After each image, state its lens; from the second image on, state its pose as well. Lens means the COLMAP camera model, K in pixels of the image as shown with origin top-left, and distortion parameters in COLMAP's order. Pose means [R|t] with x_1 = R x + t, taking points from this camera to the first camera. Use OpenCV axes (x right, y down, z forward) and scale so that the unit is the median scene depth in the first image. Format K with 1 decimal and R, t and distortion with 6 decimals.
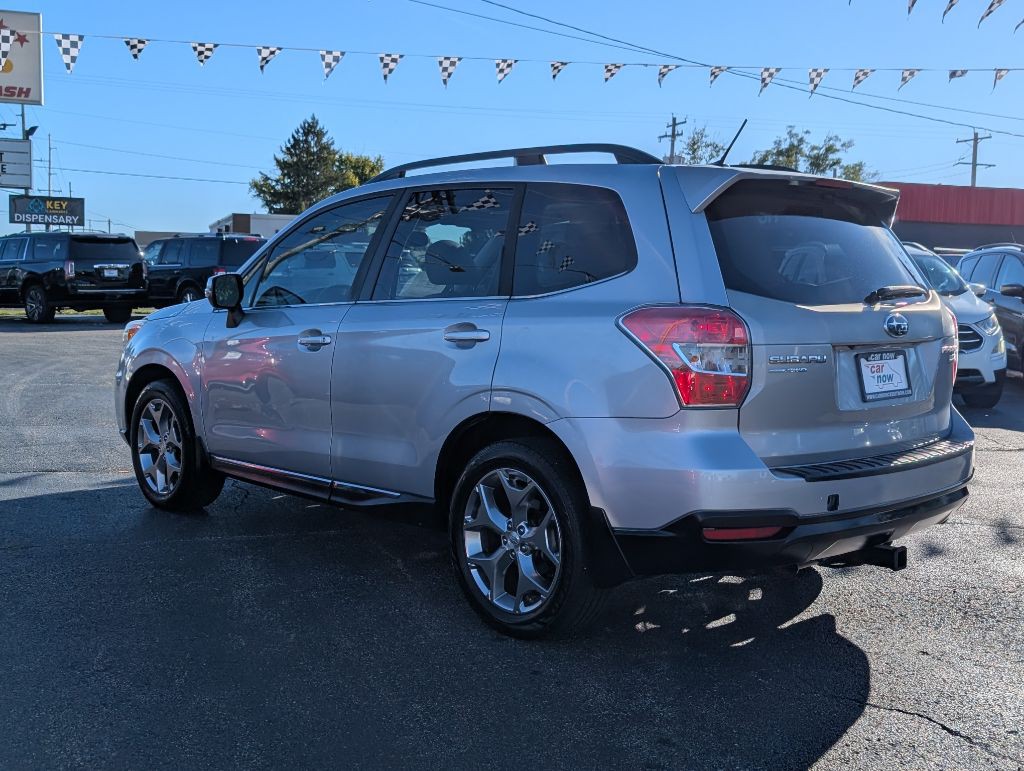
lens RADIAL K [[1137.4, 0, 516.5], [0, 1137.4, 384.0], [0, 0, 1]] dist [0.046051, -0.054381]
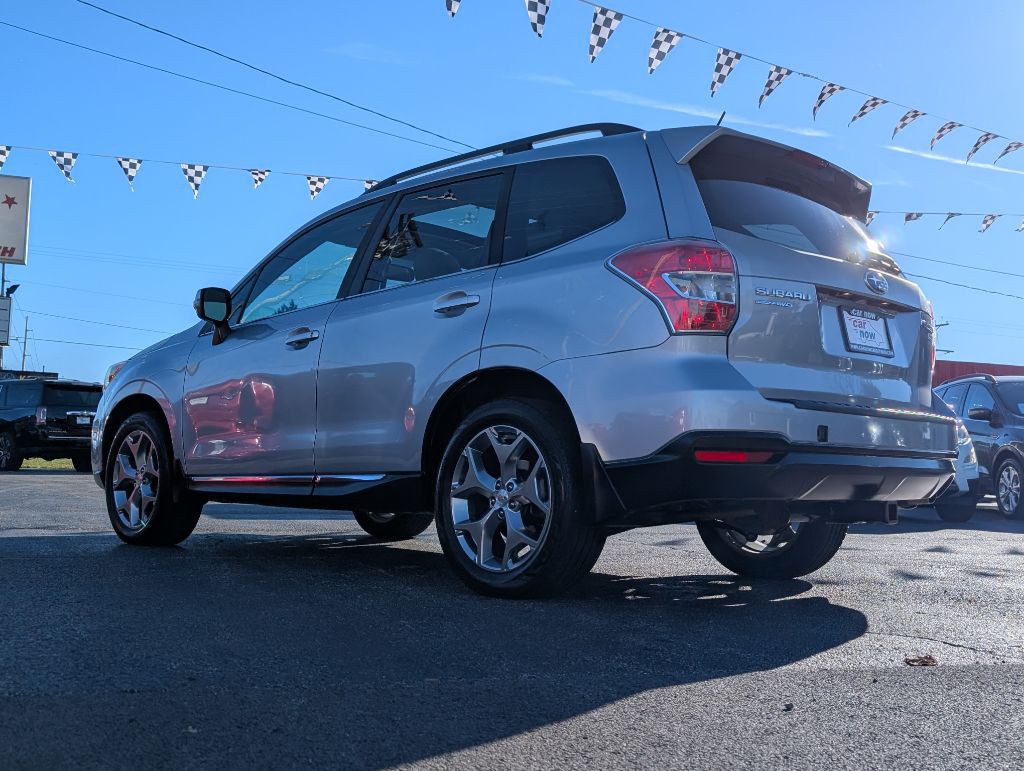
lens RADIAL K [[1137.4, 0, 516.5], [0, 1137.4, 384.0], [0, 0, 1]] dist [0.046051, -0.054381]
pose [[0.999622, 0.009477, 0.025805, -0.015518], [-0.005038, 0.985954, -0.166940, 0.195842], [-0.027025, 0.166747, 0.985629, 0.010128]]
